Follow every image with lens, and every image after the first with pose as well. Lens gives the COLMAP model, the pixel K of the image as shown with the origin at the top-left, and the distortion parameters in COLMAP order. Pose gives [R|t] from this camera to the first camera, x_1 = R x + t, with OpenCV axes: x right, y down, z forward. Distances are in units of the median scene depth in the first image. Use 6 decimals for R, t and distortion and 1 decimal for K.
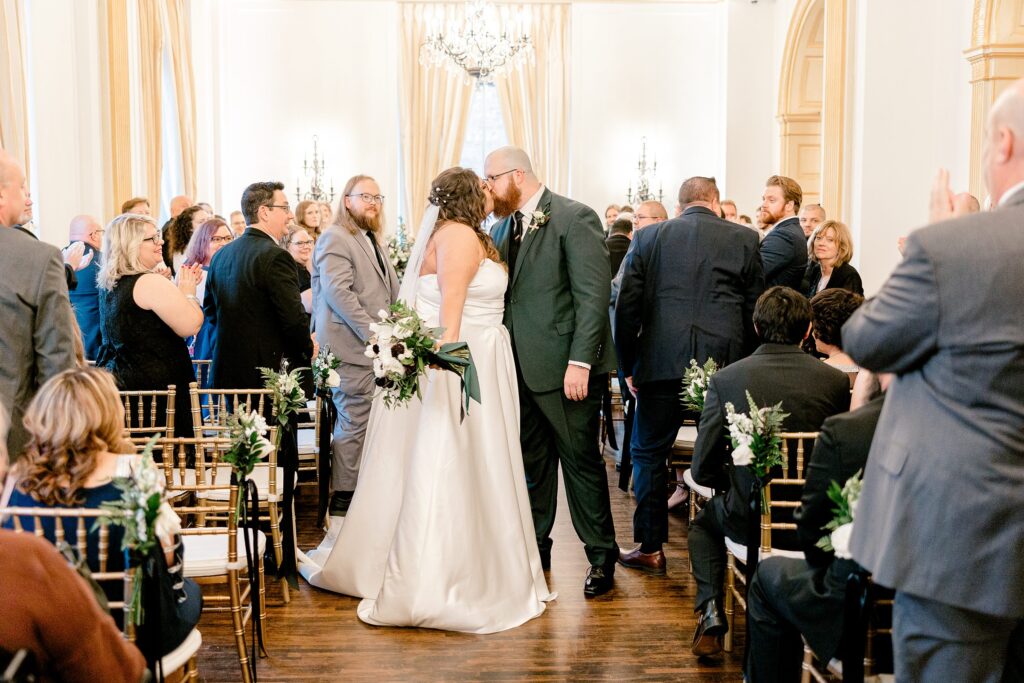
lens RADIAL K [[1130.6, 0, 512.0], [0, 1130.6, 341.5], [0, 0, 1]] dist [-0.003866, -0.002370]
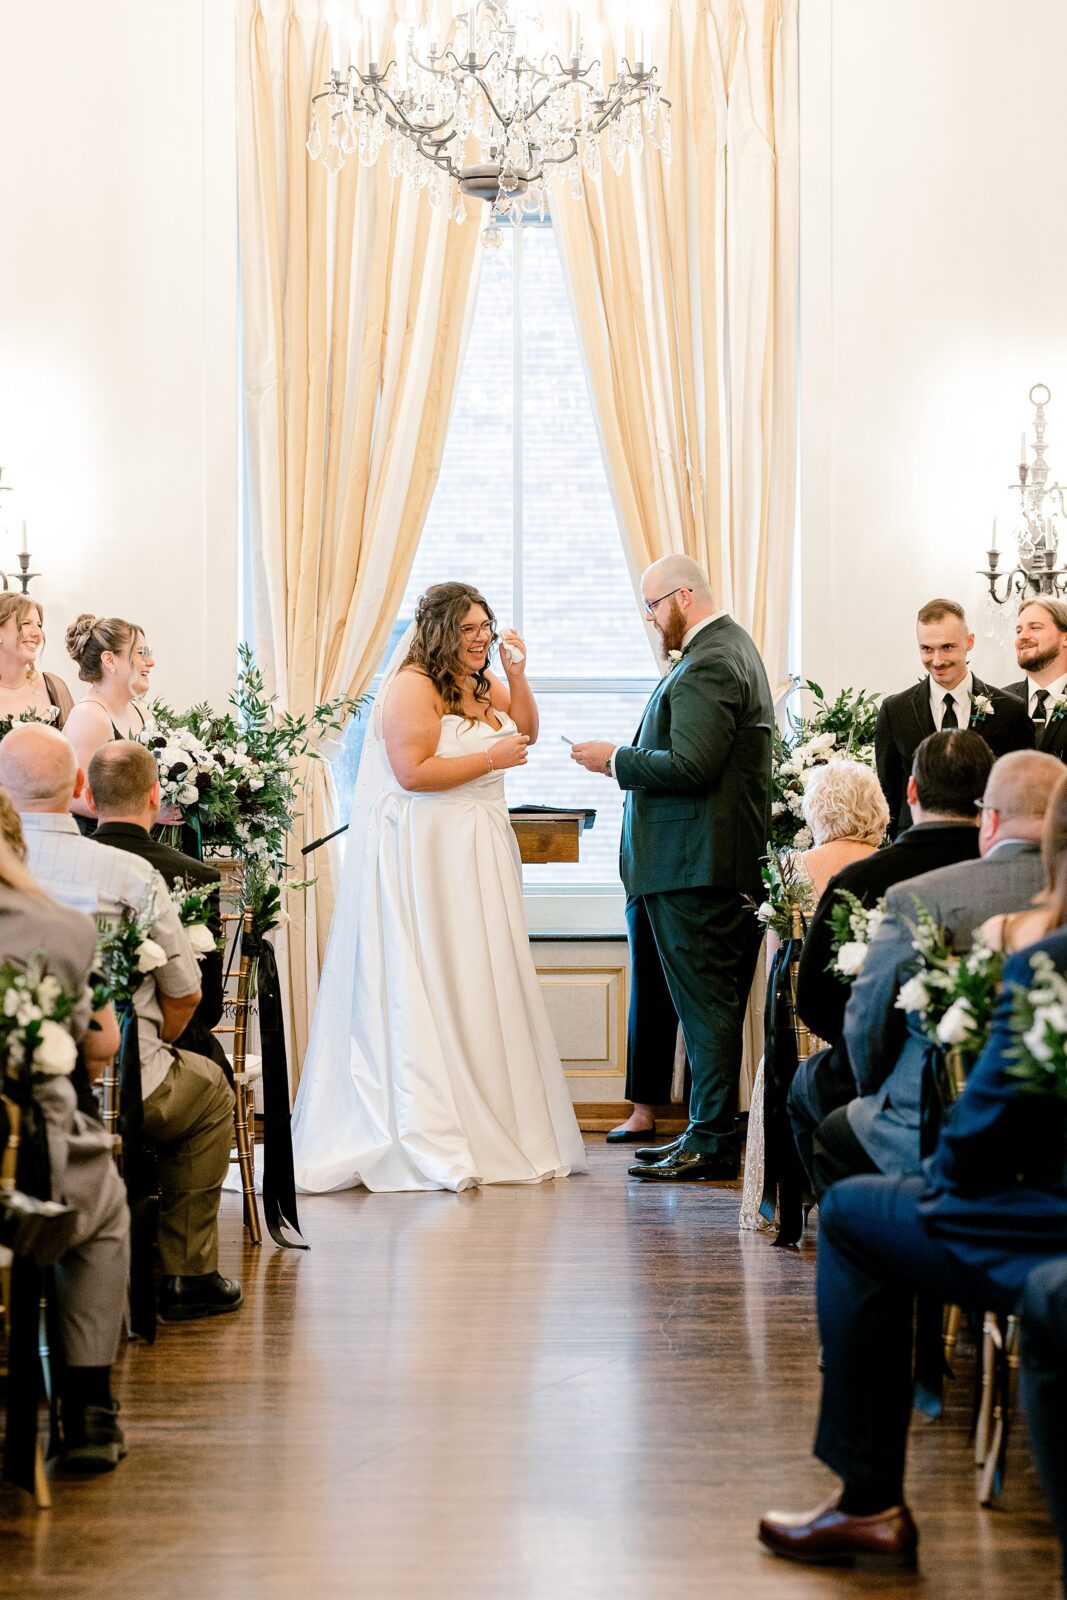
lens RADIAL K [[4034.3, 0, 533.5], [0, 4034.3, 800.0], [0, 0, 1]] dist [0.056940, 0.178654]
pose [[0.999645, -0.003795, -0.026371, 0.010724], [0.001656, 0.996741, -0.080656, 0.025207], [0.026591, 0.080583, 0.996393, -0.112654]]
